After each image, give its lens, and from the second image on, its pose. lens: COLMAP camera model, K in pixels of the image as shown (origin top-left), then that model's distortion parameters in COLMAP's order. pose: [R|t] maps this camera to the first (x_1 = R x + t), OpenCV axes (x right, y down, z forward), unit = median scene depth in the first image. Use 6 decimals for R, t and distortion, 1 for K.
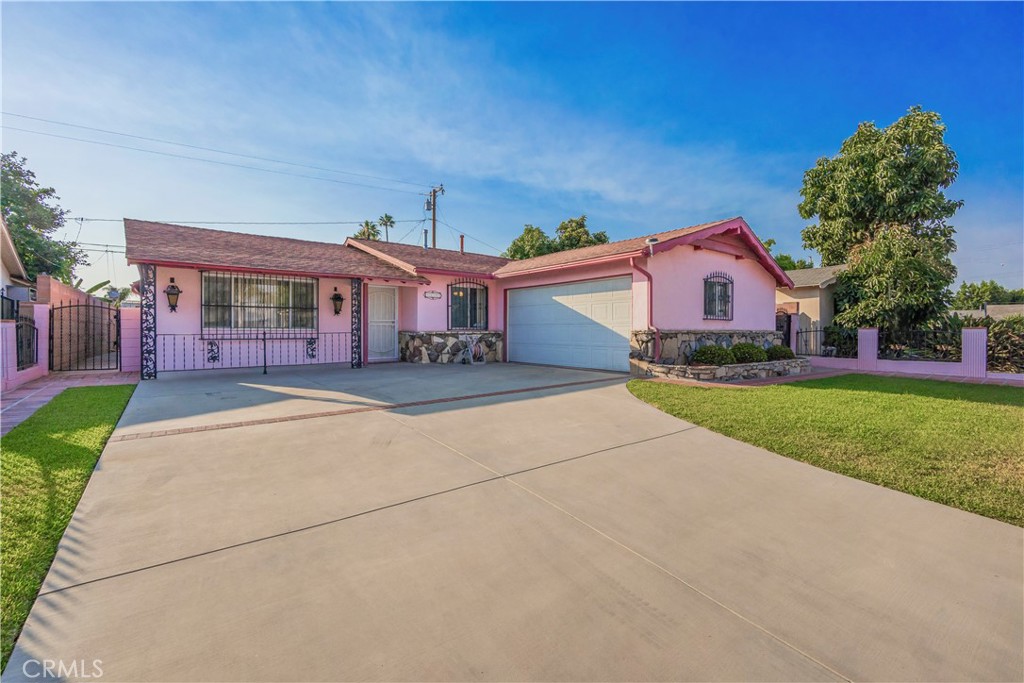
lens RADIAL K [[441.9, 0, 511.5], [0, 441.9, 339.3], [0, 0, 1]] dist [-0.001422, 0.000031]
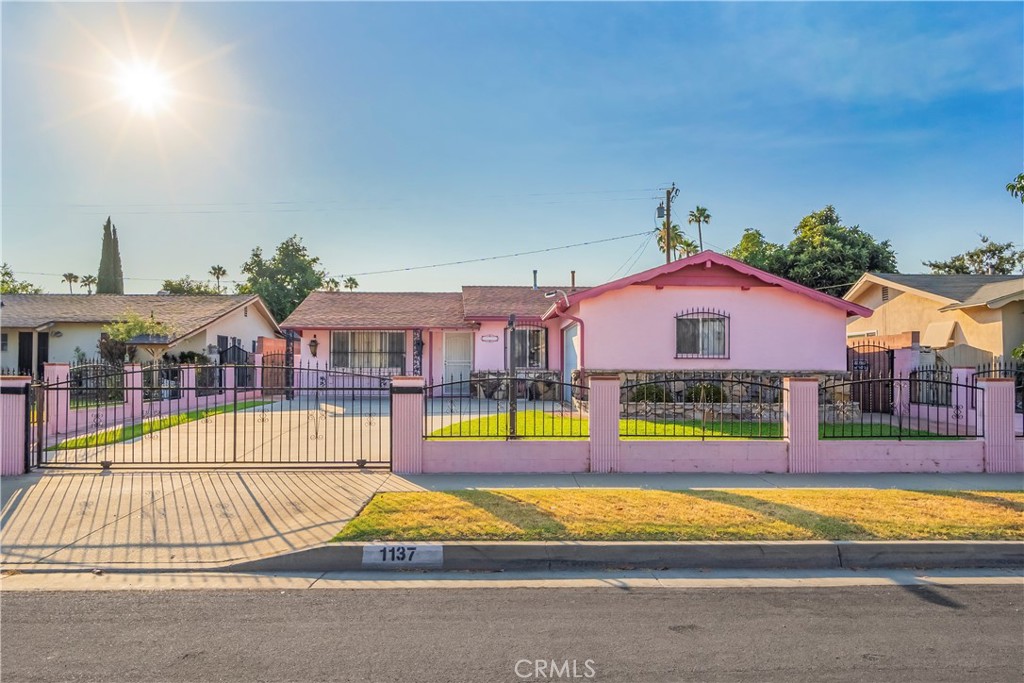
lens RADIAL K [[682.8, 0, 512.0], [0, 682.8, 341.5], [0, 0, 1]] dist [0.046339, -0.000116]
pose [[0.802817, -0.024520, -0.595721, 0.905803], [-0.011969, 0.998290, -0.057220, 0.006627], [0.596105, 0.053068, 0.801151, -0.360663]]
